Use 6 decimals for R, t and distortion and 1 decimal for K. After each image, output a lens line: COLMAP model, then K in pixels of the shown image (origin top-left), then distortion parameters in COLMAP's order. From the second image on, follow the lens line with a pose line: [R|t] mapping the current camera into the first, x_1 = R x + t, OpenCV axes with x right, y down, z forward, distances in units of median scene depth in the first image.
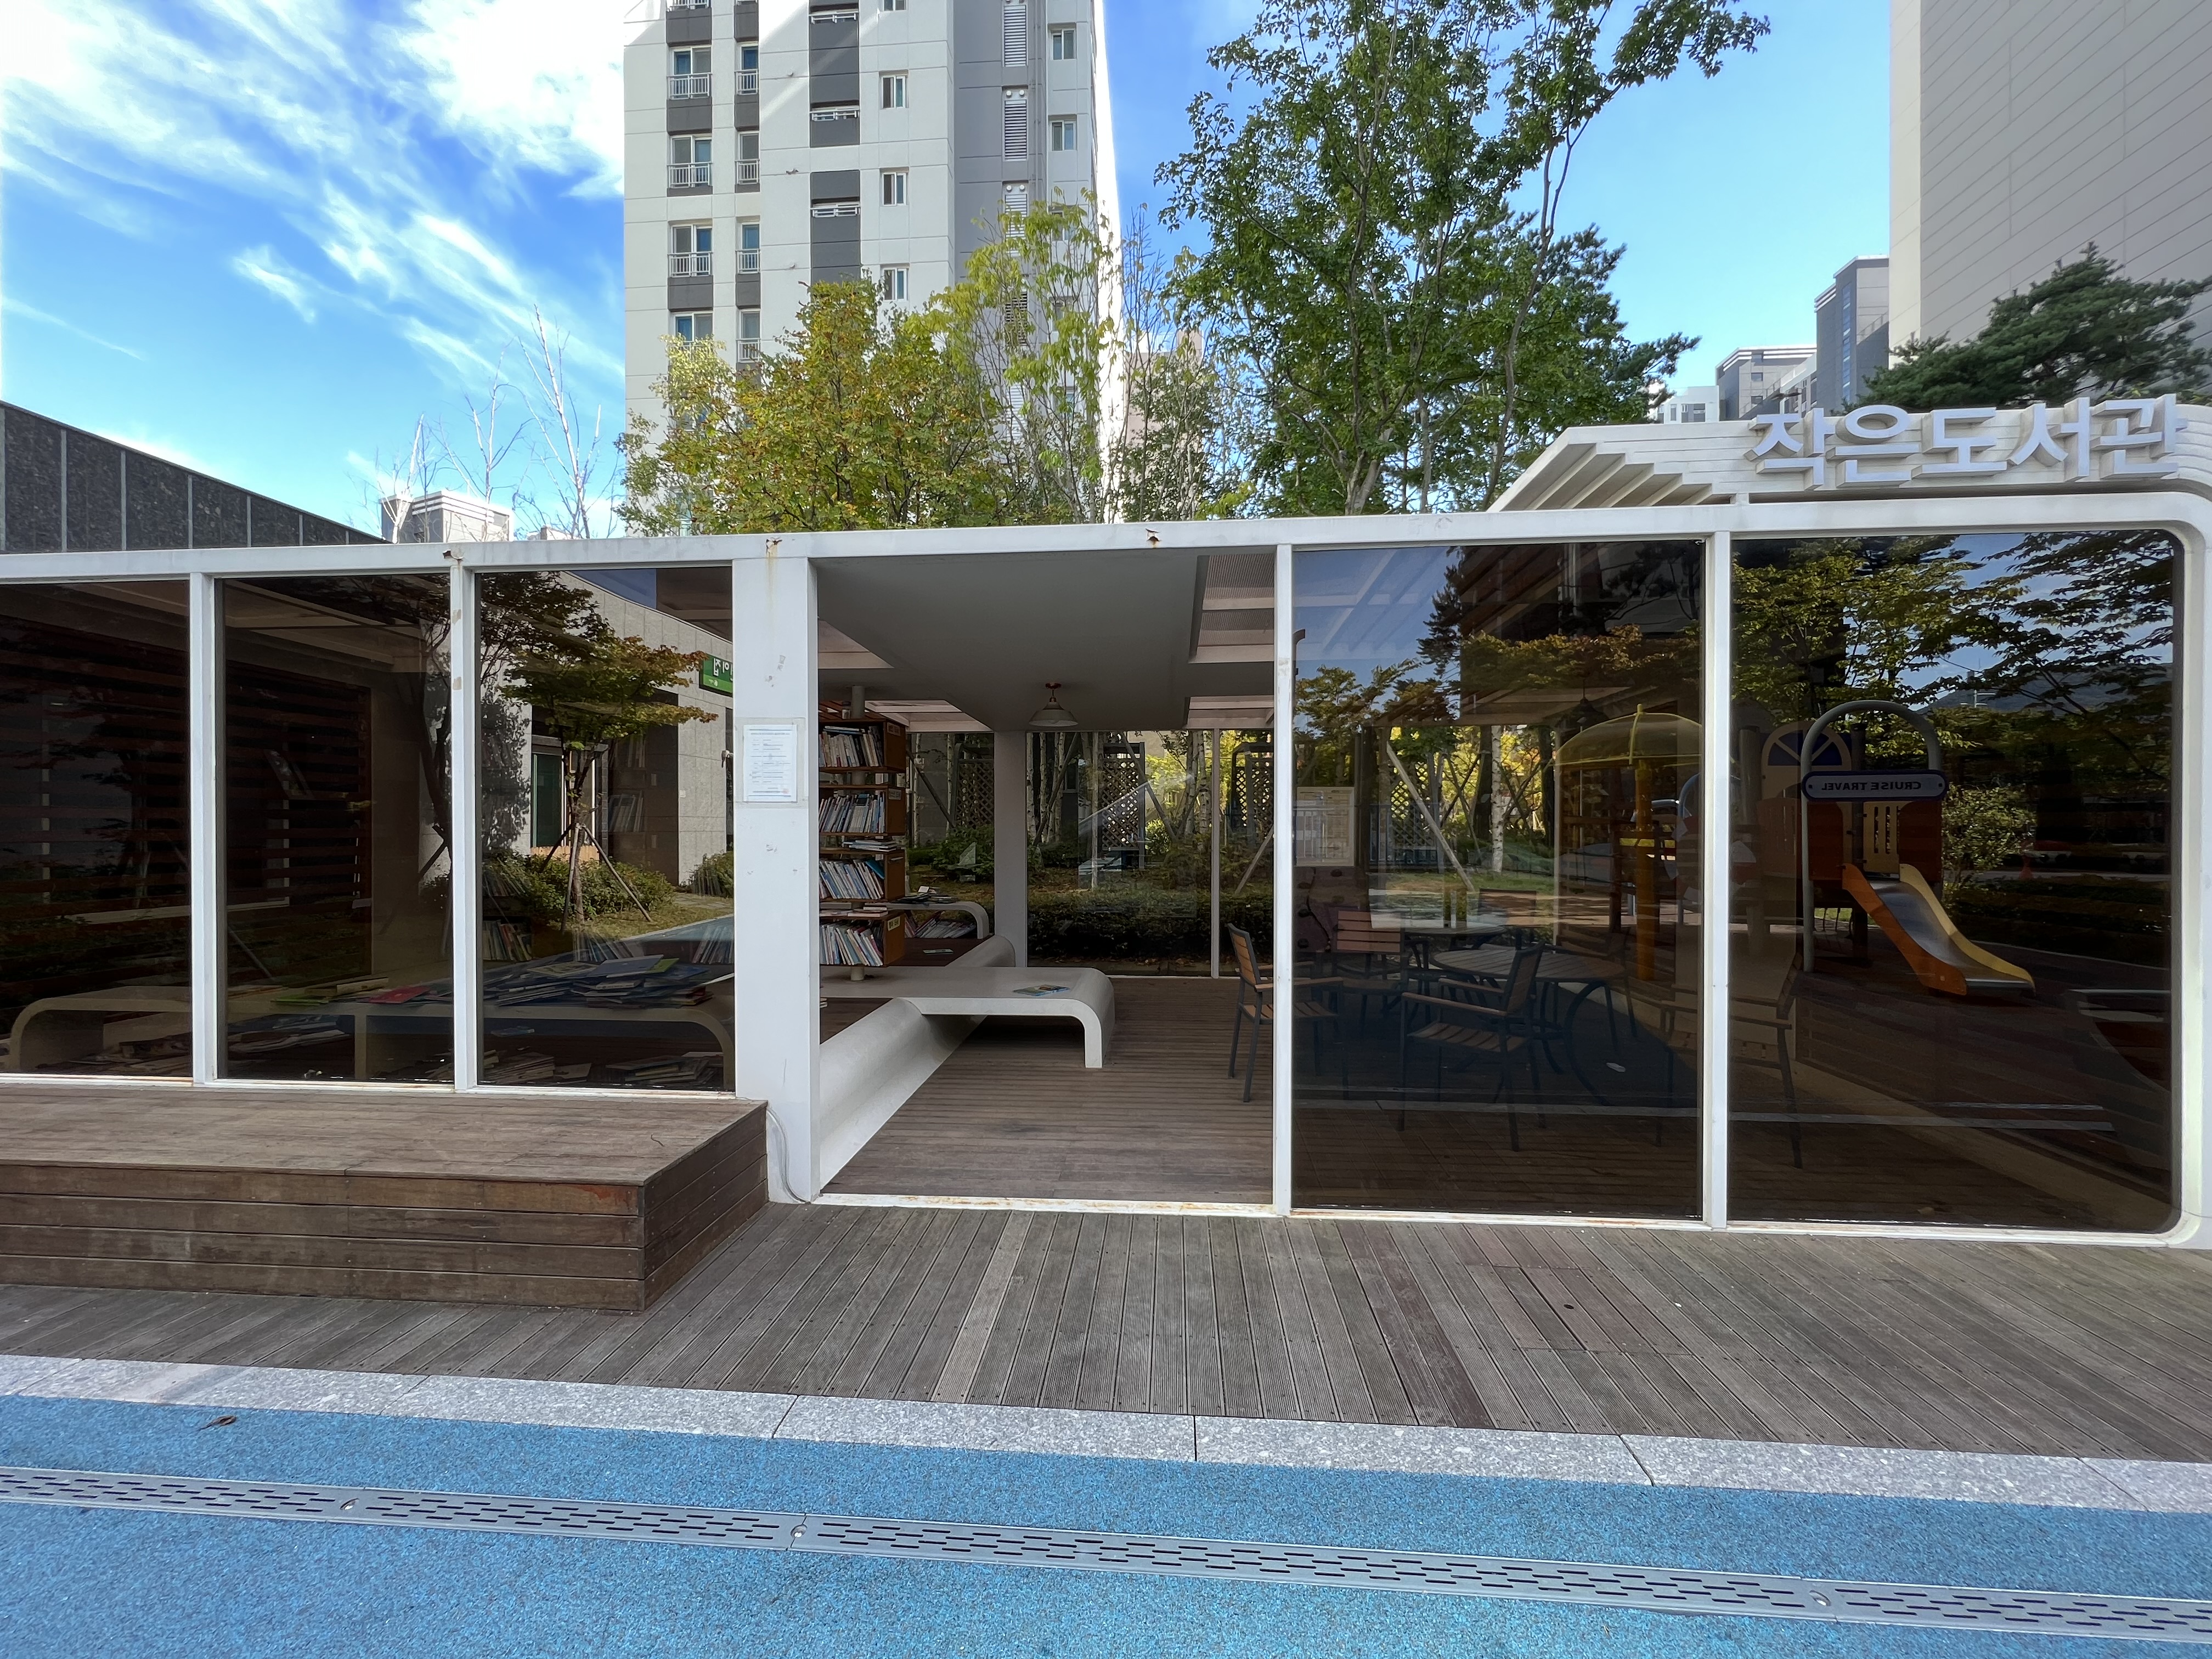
lens RADIAL K [[884.9, 0, 1106.0], [0, 884.9, 829.5], [0, 0, 1]] dist [-0.010300, 0.000207]
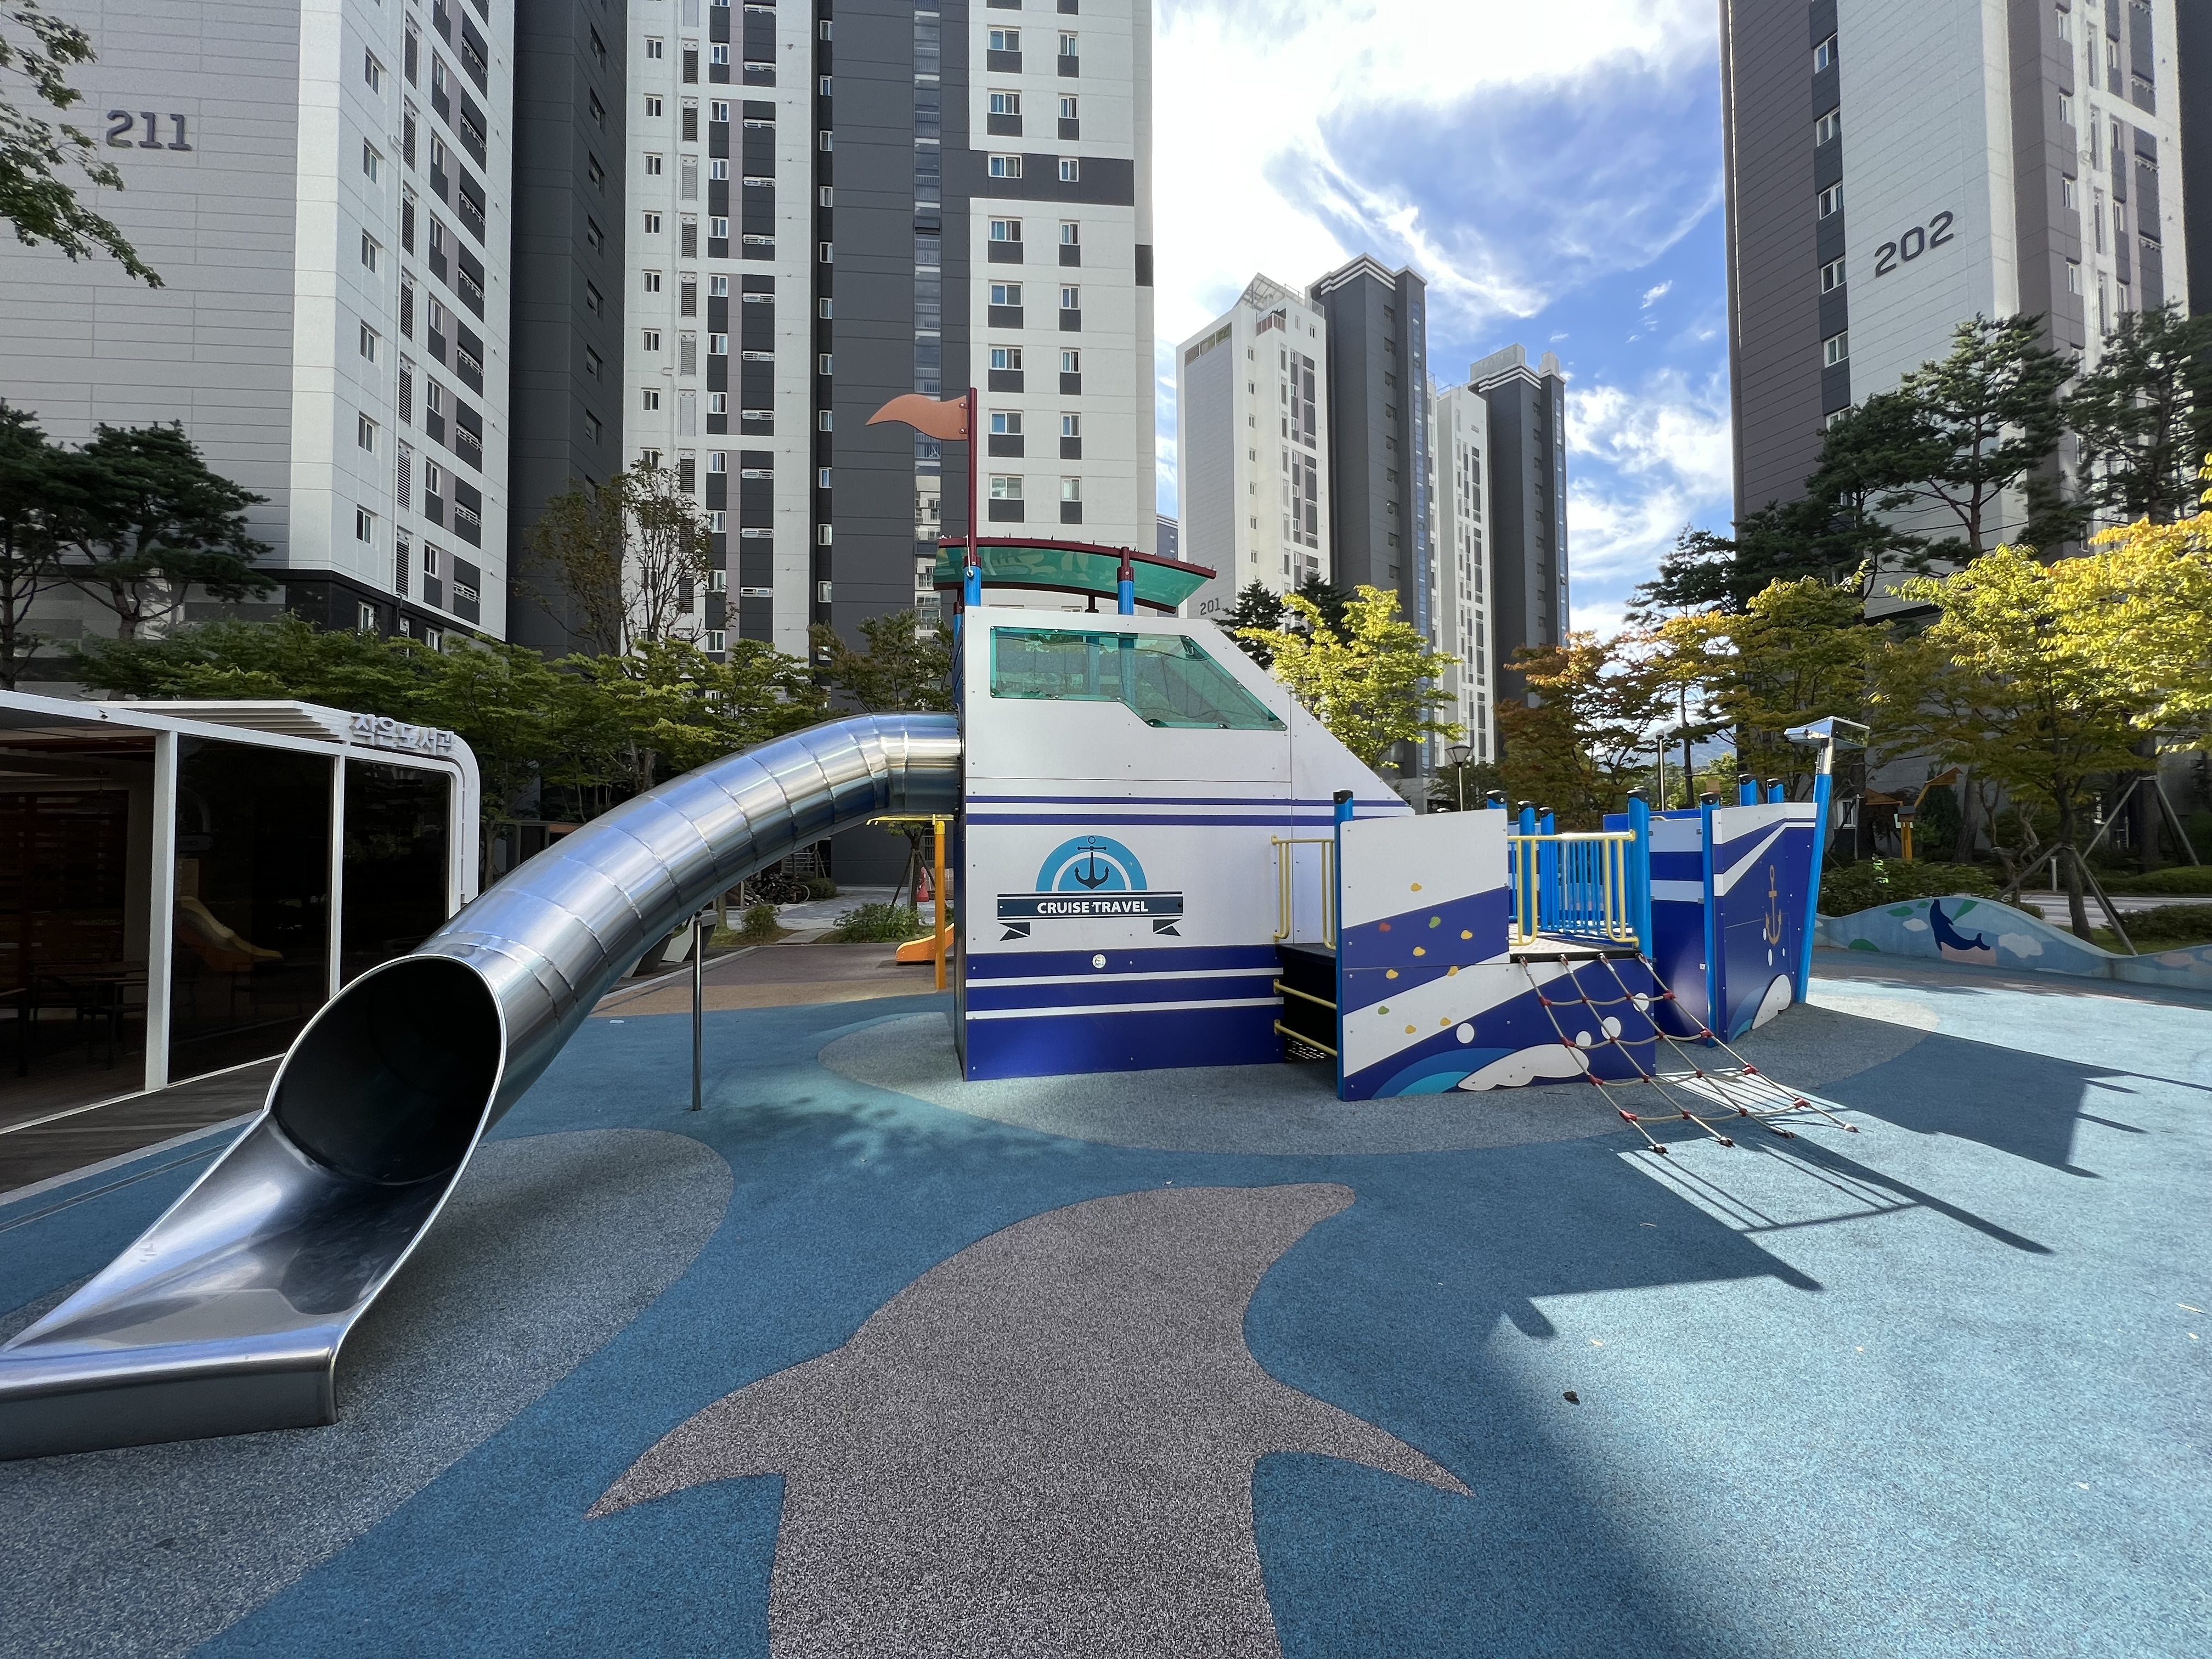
lens RADIAL K [[884.9, 0, 1106.0], [0, 884.9, 829.5], [0, 0, 1]] dist [-0.010300, 0.000207]
pose [[-0.183861, 0.030490, 0.982479, -2.177287], [0.012826, 0.999508, -0.028618, -0.024028], [-0.982869, 0.007340, -0.184162, -0.689836]]
